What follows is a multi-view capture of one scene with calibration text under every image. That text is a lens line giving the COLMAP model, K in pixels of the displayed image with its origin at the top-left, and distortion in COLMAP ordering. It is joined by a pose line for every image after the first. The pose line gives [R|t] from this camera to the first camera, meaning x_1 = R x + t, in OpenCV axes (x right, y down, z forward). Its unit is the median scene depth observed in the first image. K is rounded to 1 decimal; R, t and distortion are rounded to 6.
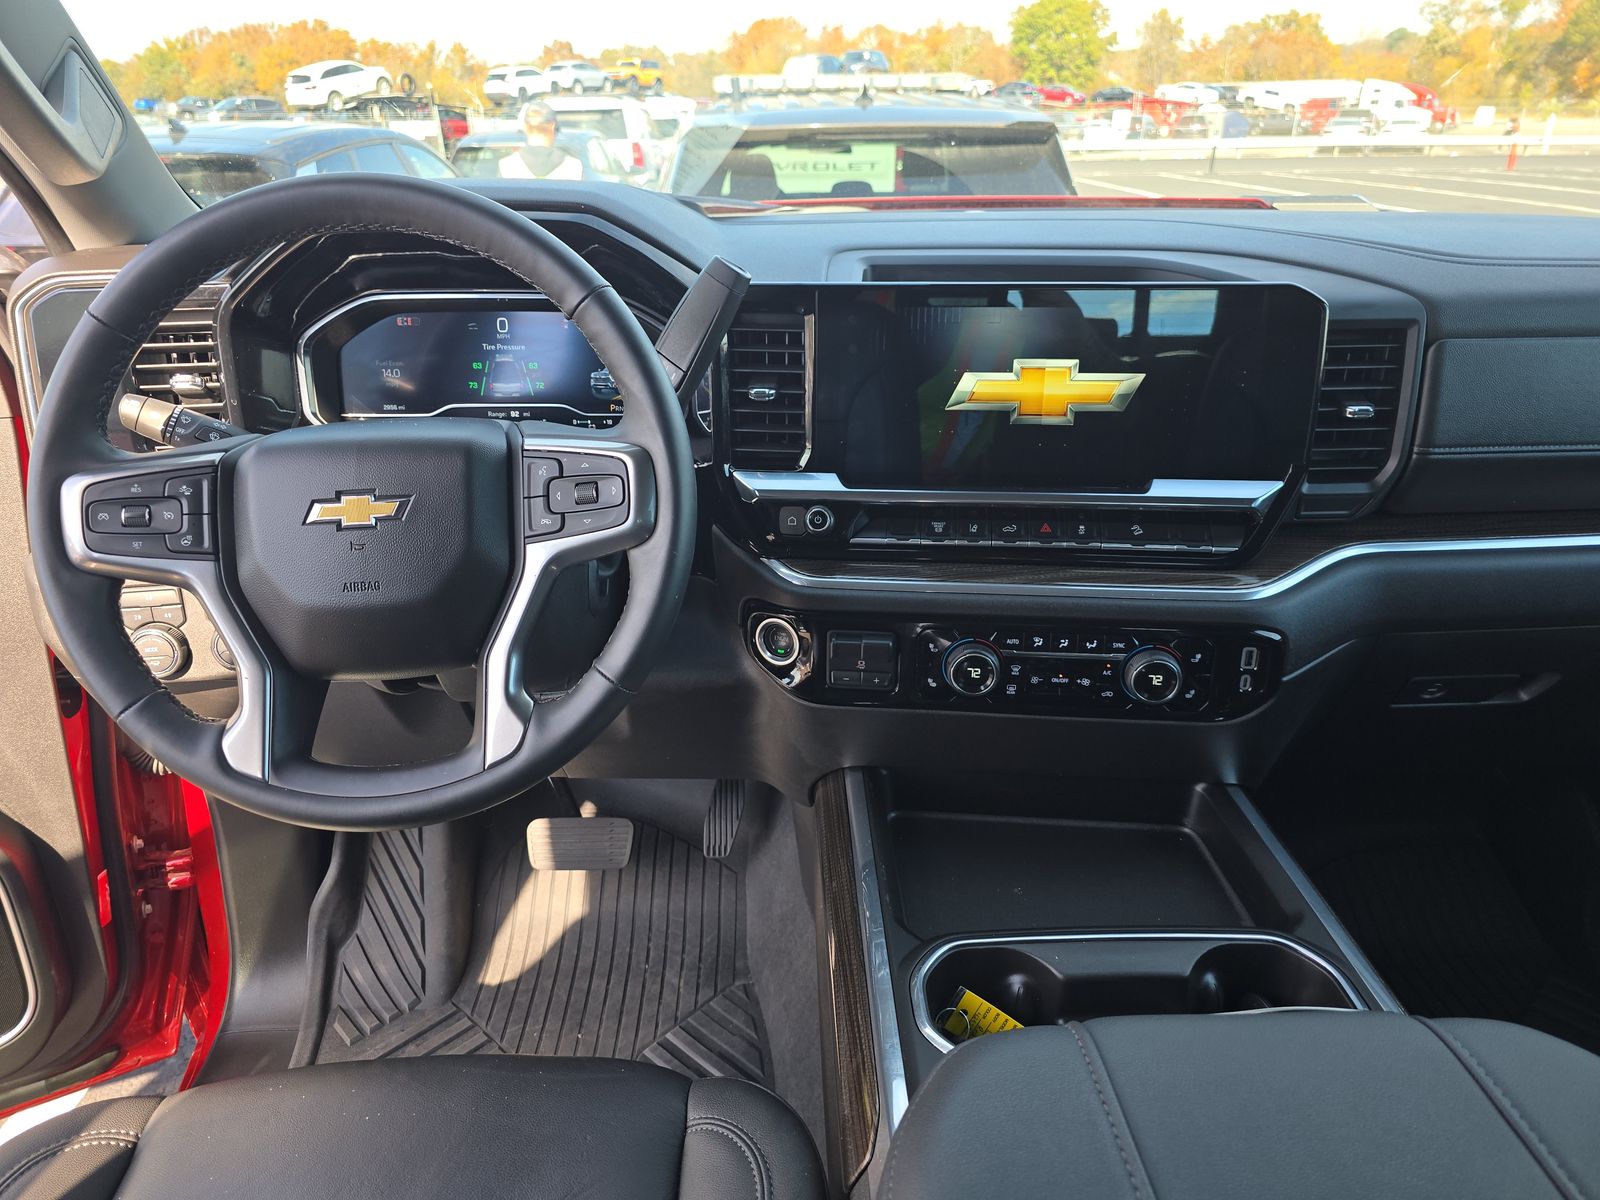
lens RADIAL K [[1044.4, 0, 800.0], [0, 1044.4, 600.0], [0, 0, 1]] dist [-0.003205, -0.001477]
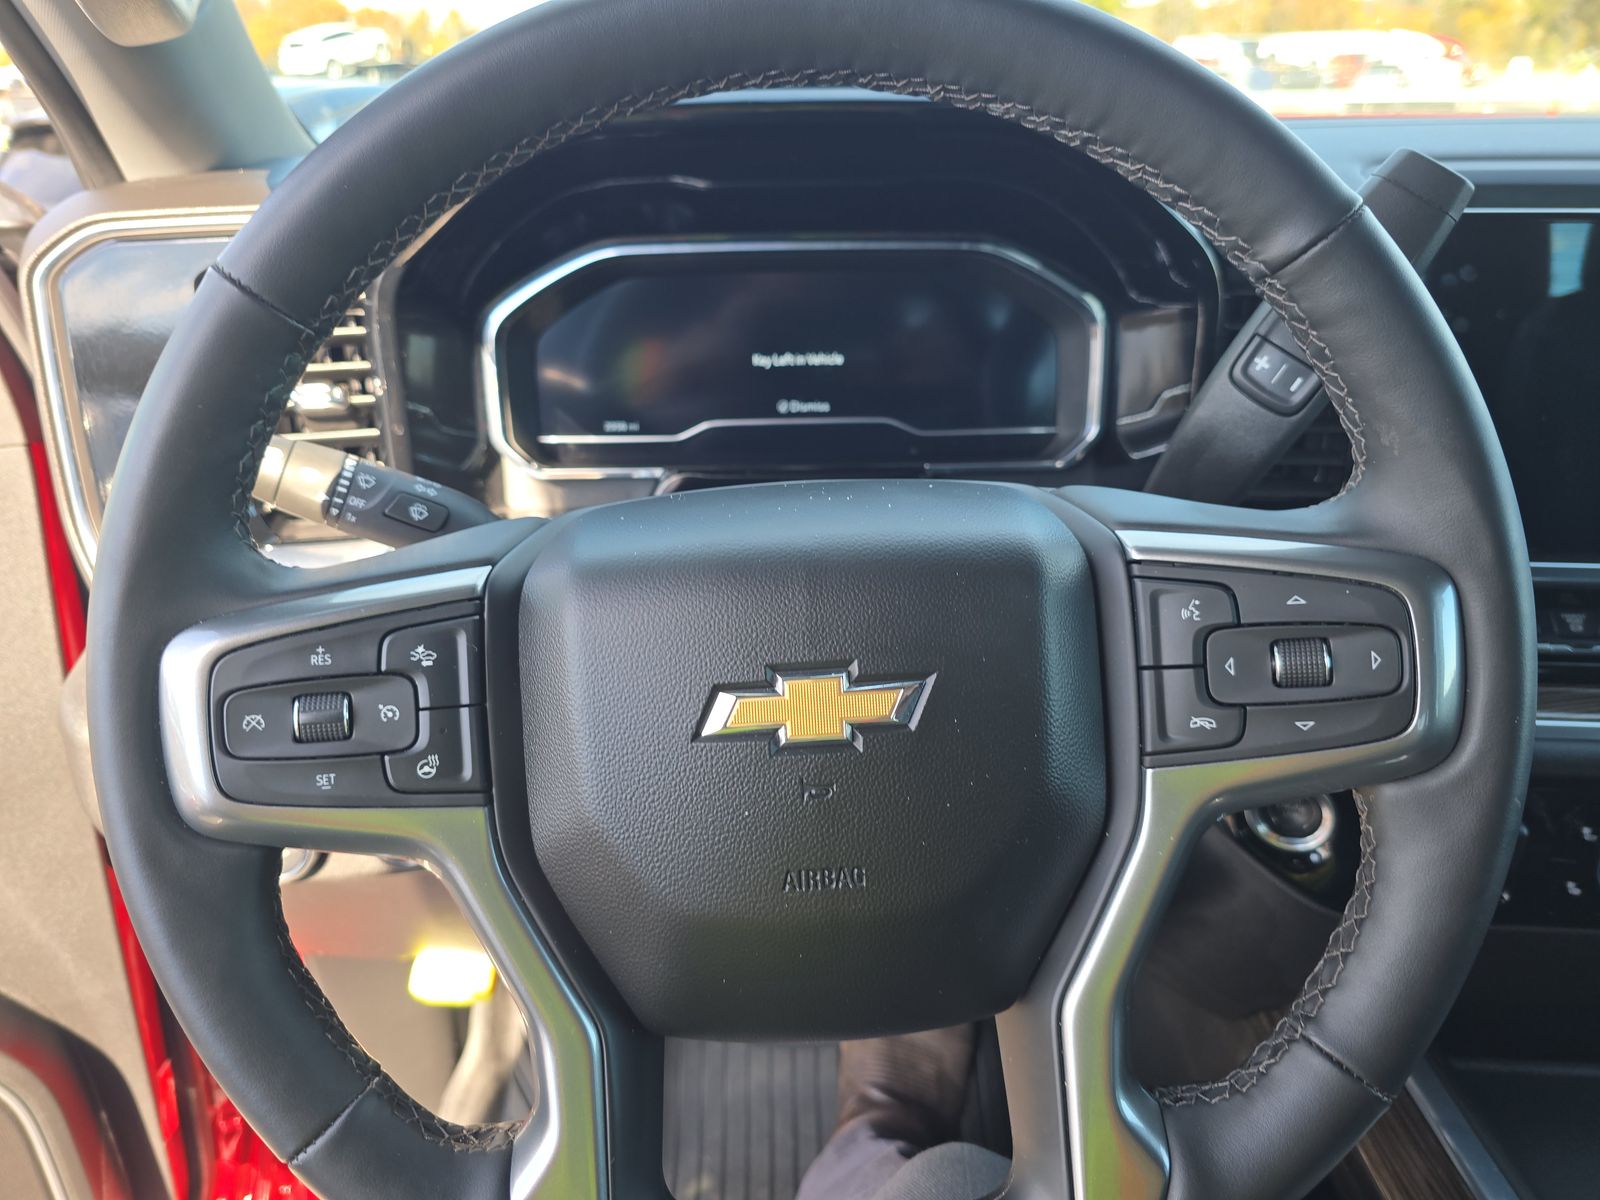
lens RADIAL K [[1061.5, 0, 800.0], [0, 1061.5, 600.0], [0, 0, 1]] dist [-0.003098, -0.006838]
pose [[0.999916, -0.009390, -0.008924, -0.411913], [0.009591, 0.999693, 0.022824, -0.138602], [0.008707, -0.022907, 0.999700, 0.523025]]
